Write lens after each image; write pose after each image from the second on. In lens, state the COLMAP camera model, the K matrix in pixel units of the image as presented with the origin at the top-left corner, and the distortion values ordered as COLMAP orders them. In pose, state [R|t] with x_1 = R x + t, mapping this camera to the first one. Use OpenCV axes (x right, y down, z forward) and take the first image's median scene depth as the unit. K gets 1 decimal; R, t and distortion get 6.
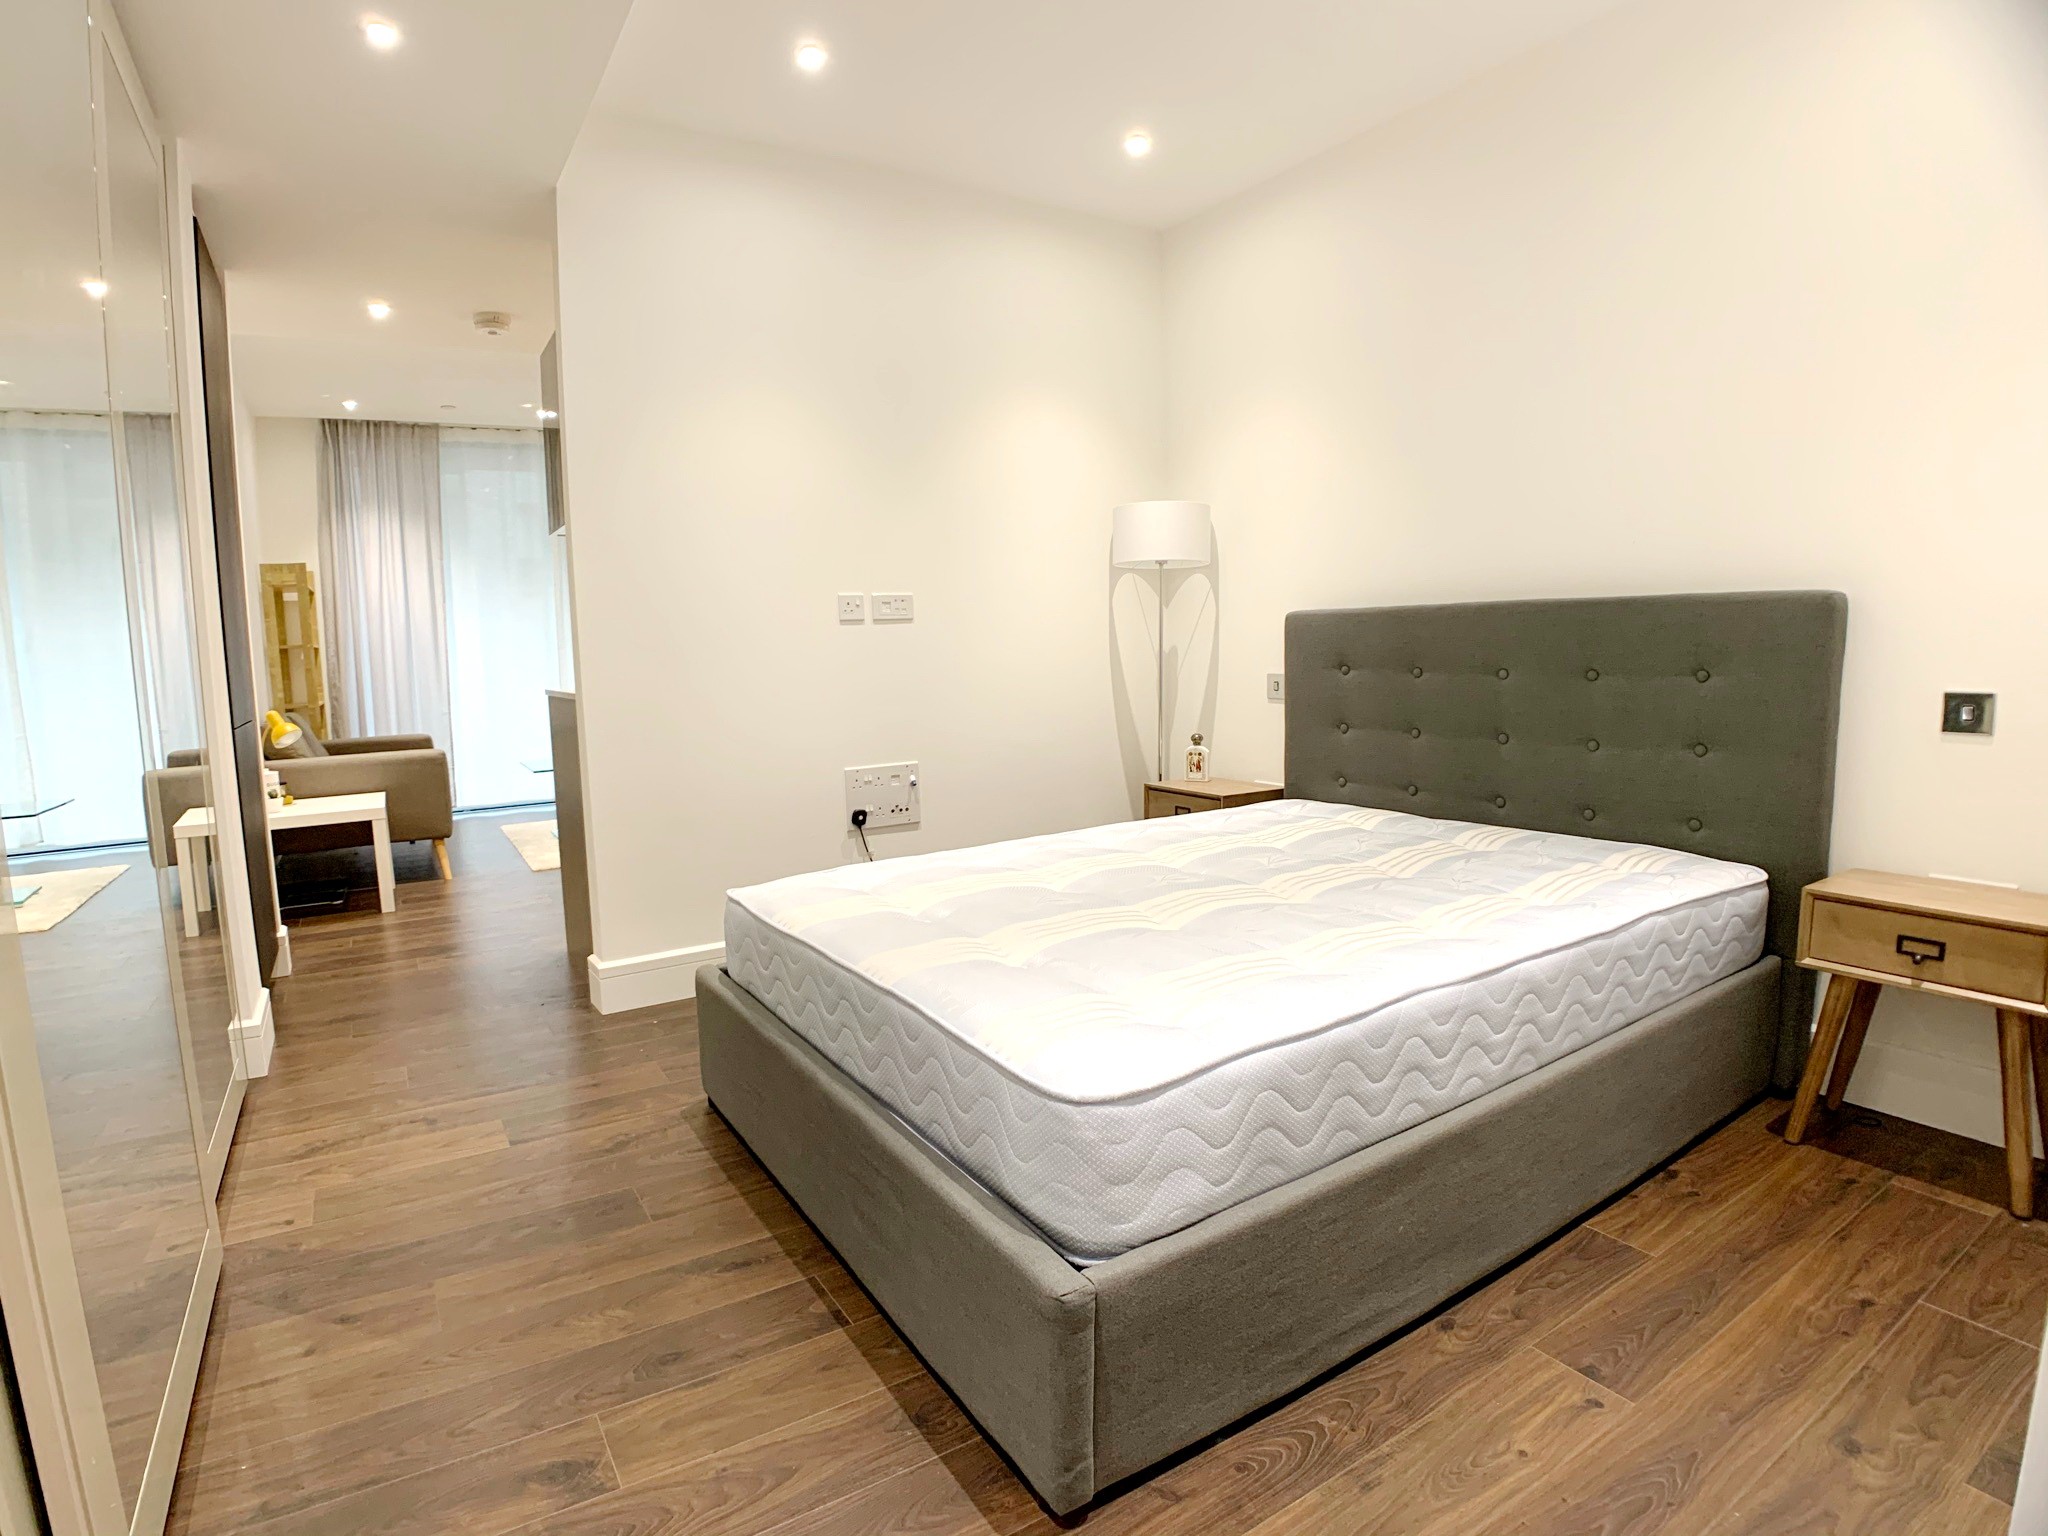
lens RADIAL K [[1038.0, 0, 976.8], [0, 1038.0, 766.6], [0, 0, 1]] dist [-0.086352, 0.015036]
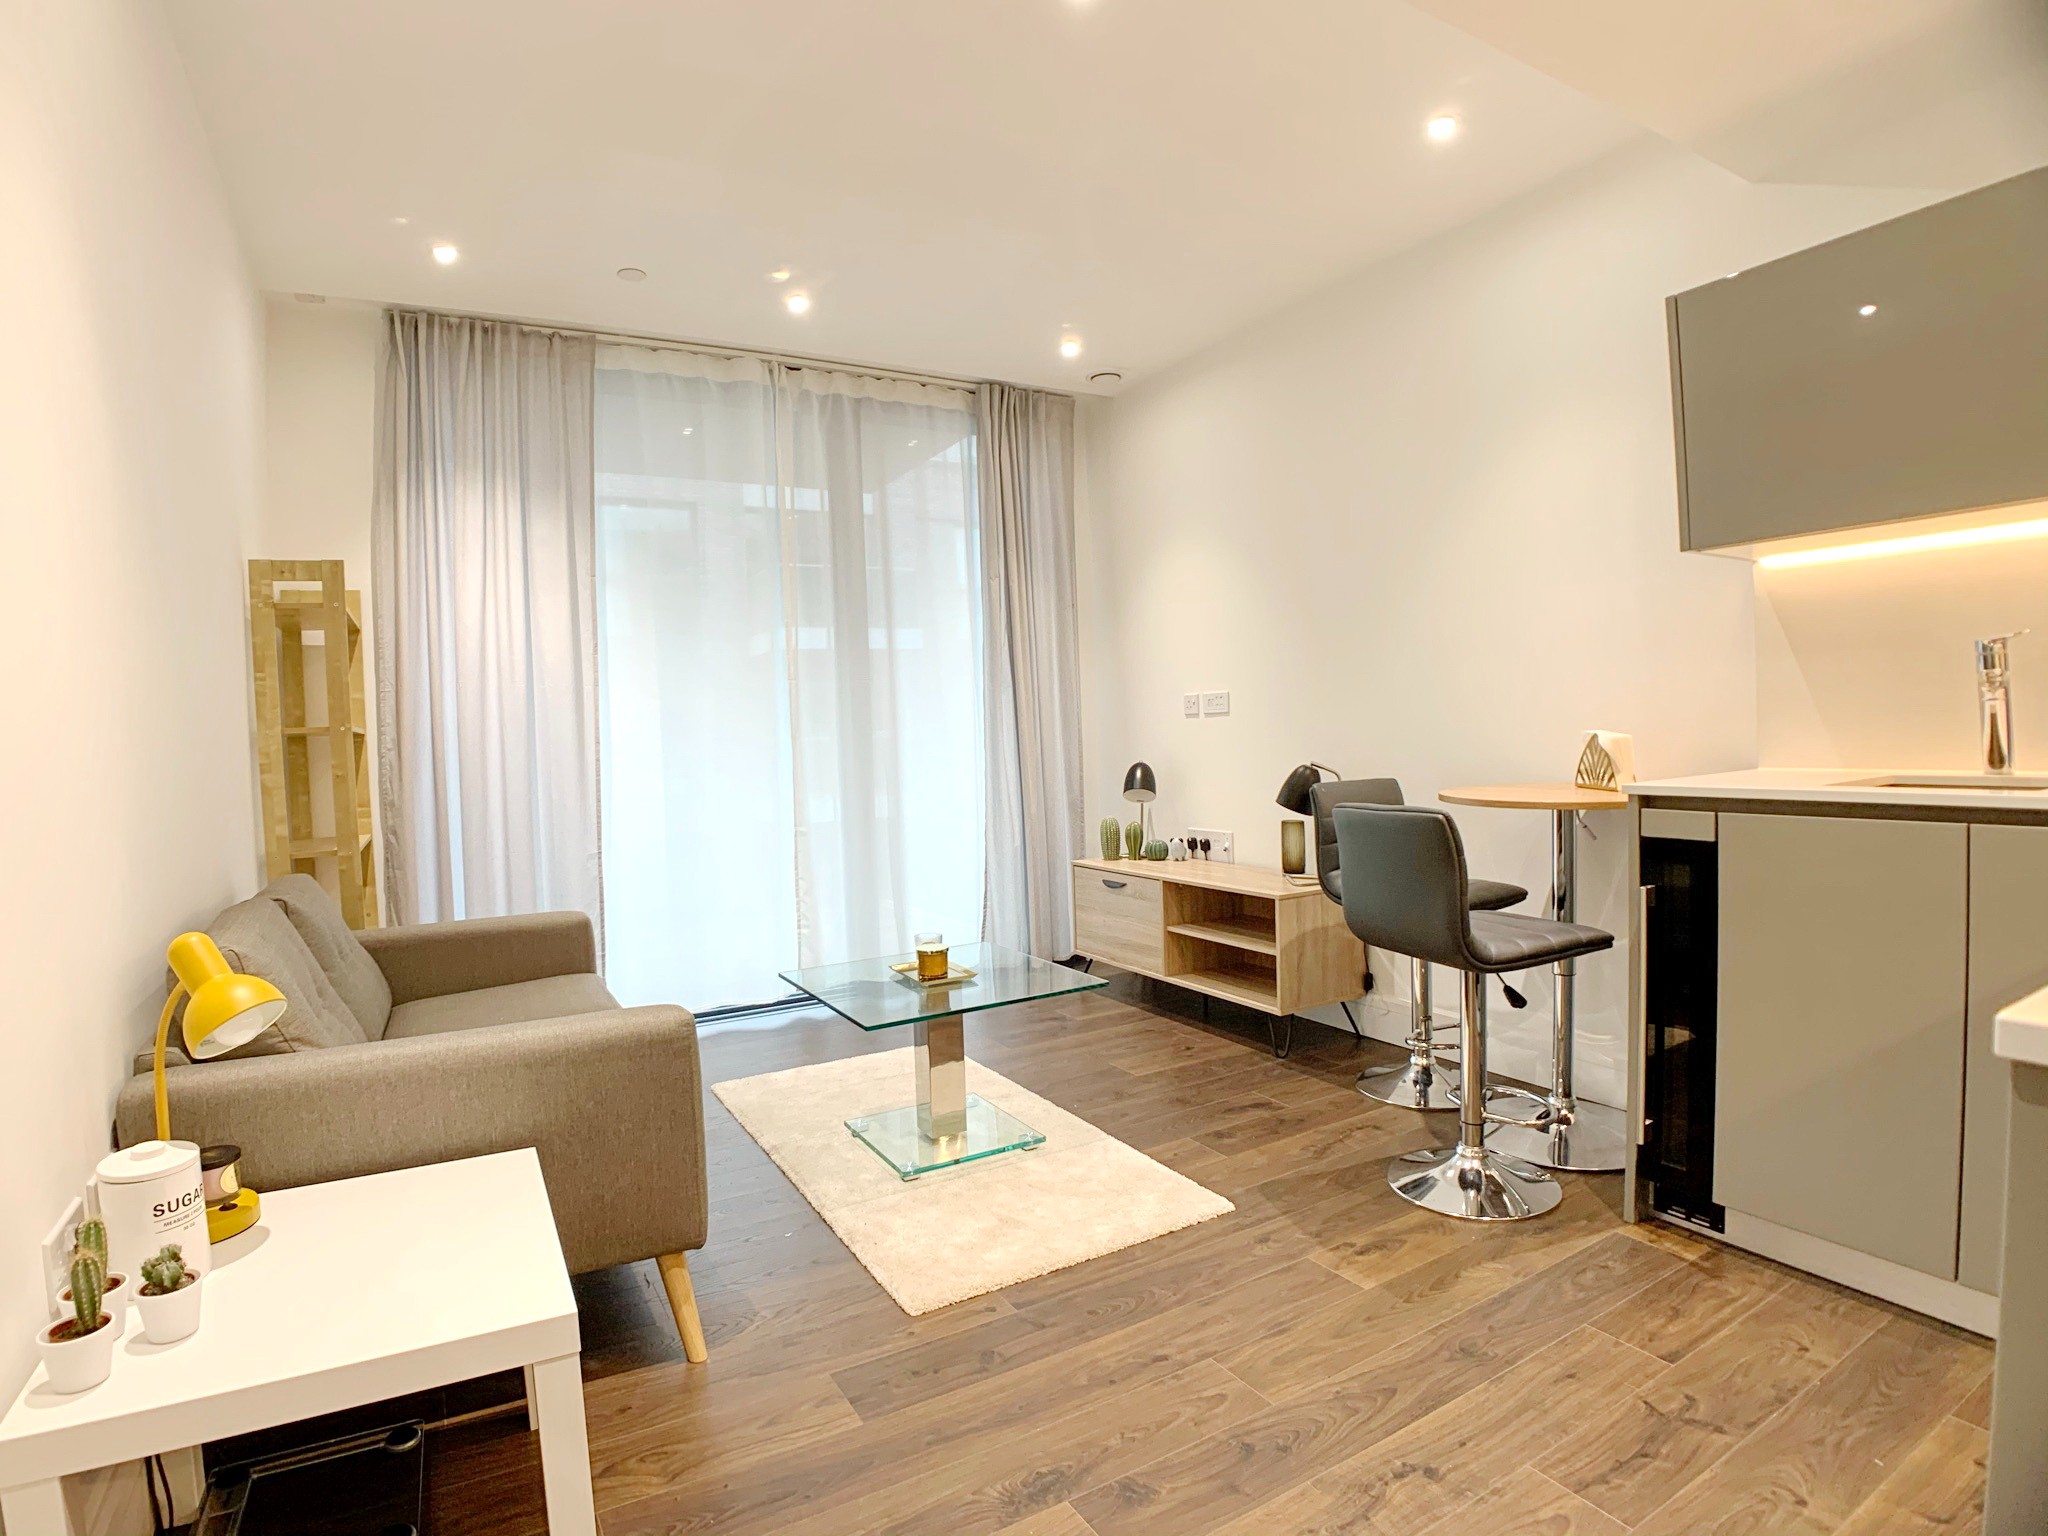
lens RADIAL K [[1038.0, 0, 1006.9], [0, 1038.0, 774.2], [0, 0, 1]] dist [-0.086352, 0.015036]
pose [[0.999759, -0.007940, -0.020471, -0.881921], [0.006270, 0.996743, -0.080403, -0.151134], [0.021043, 0.080256, 0.996552, 1.377613]]
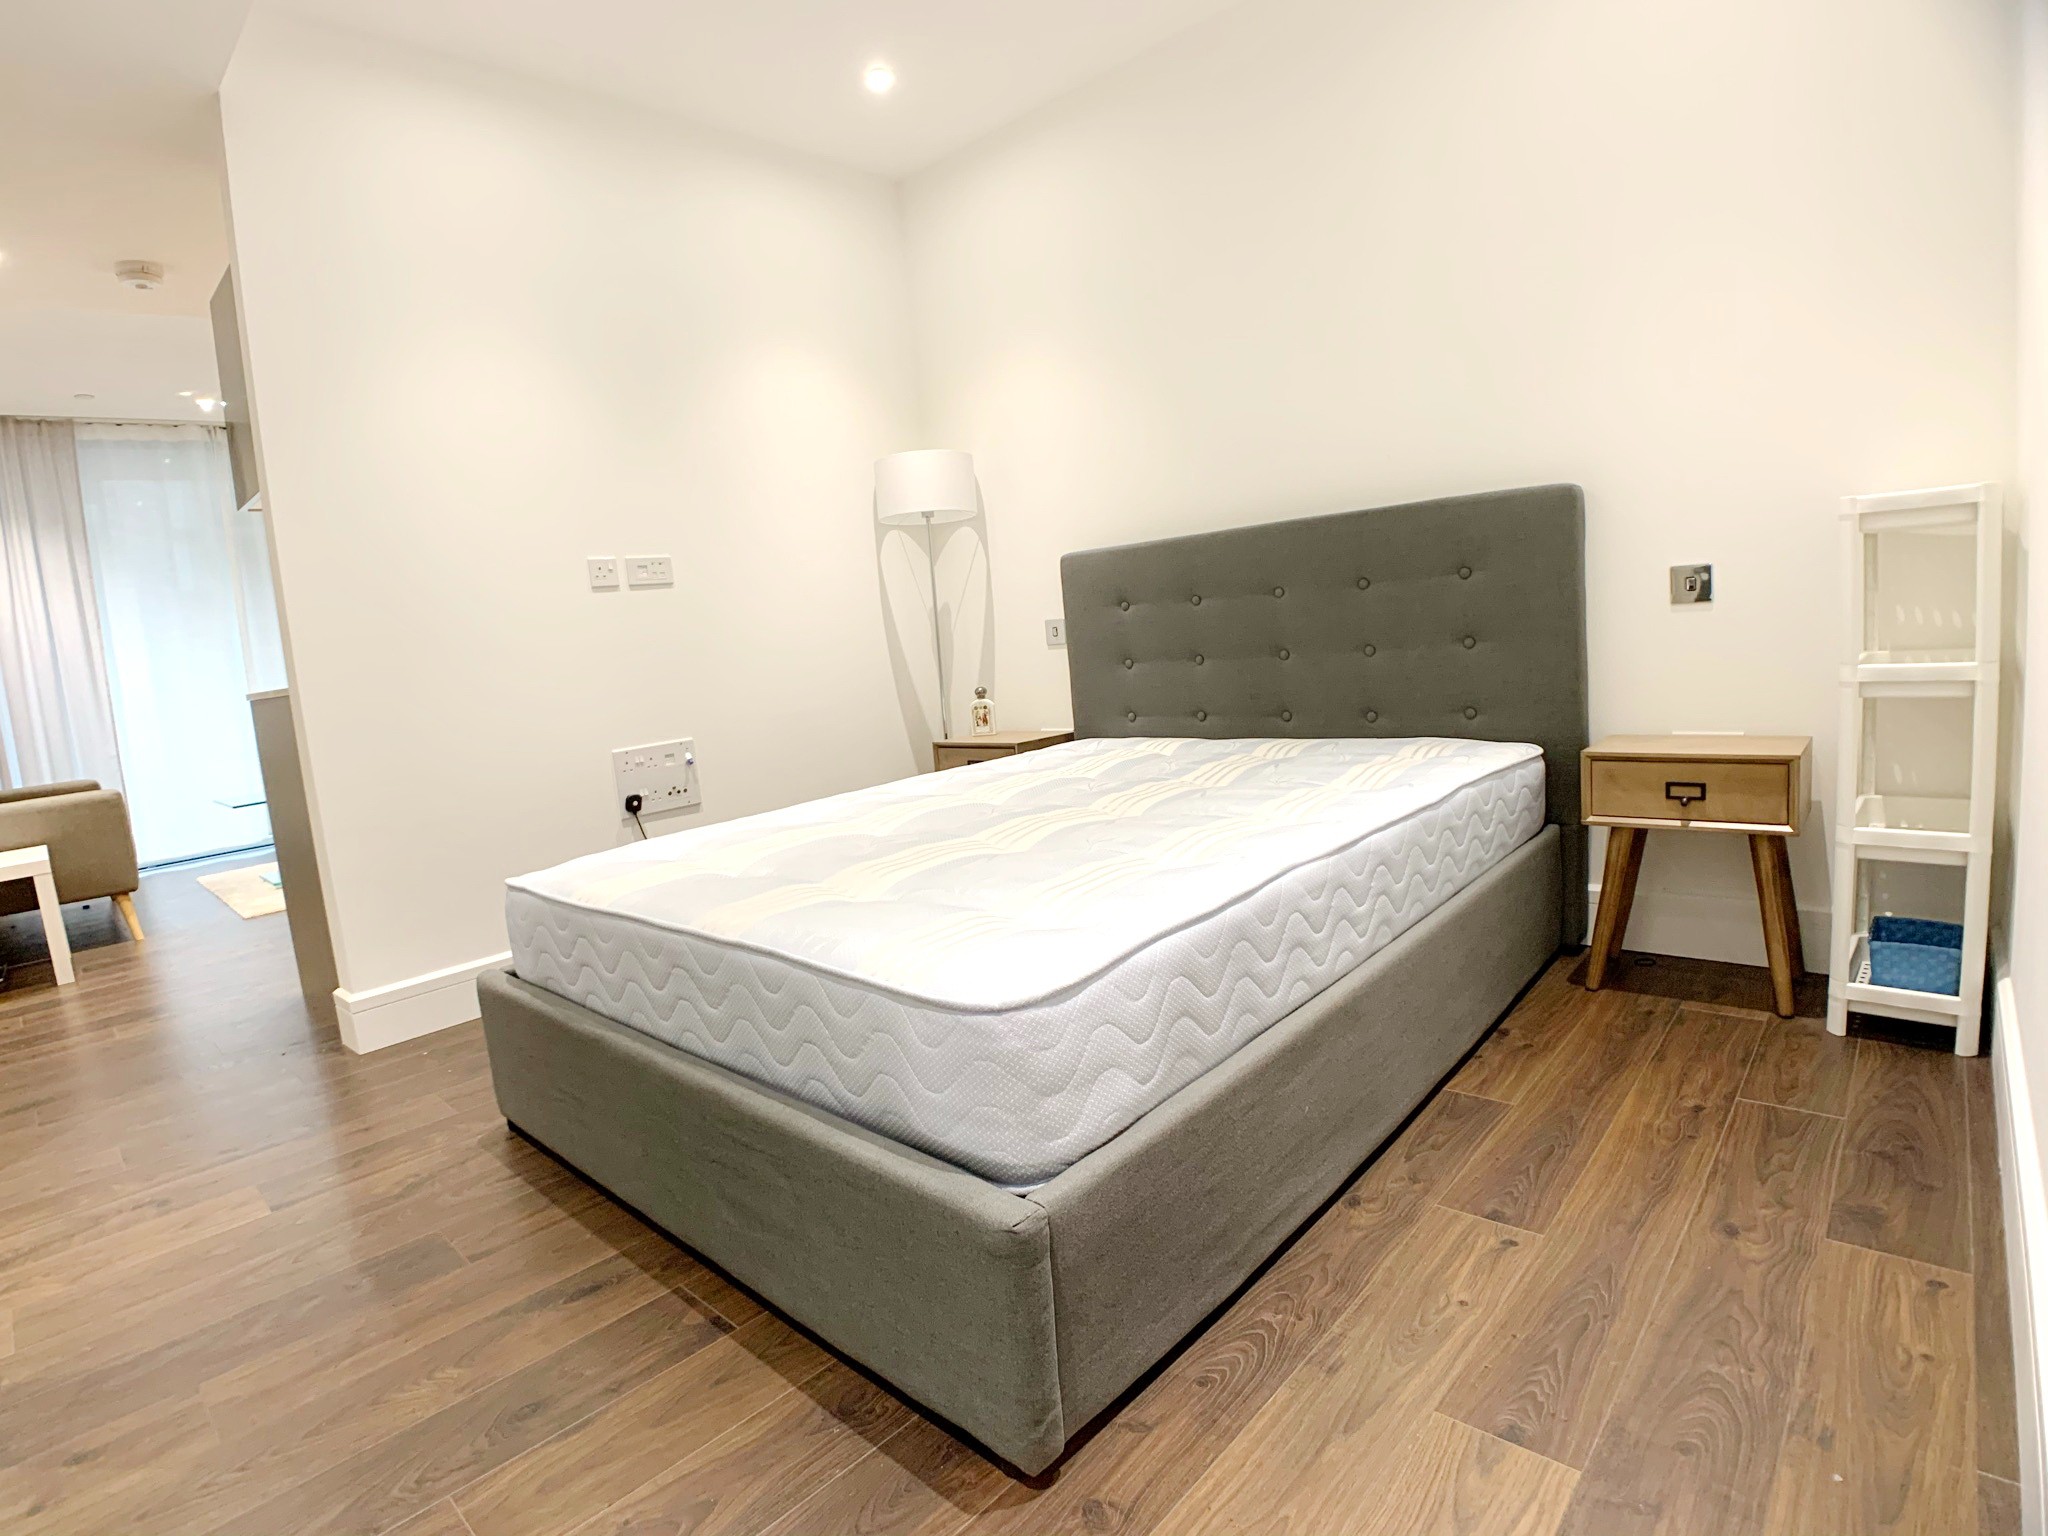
lens RADIAL K [[1038.0, 0, 972.9], [0, 1038.0, 765.7], [0, 0, 1]] dist [-0.086352, 0.015036]
pose [[0.966011, -0.094171, 0.240738, -0.067781], [0.094929, 0.995448, 0.008476, 0.060512], [-0.240440, 0.014665, 0.970553, 0.076345]]
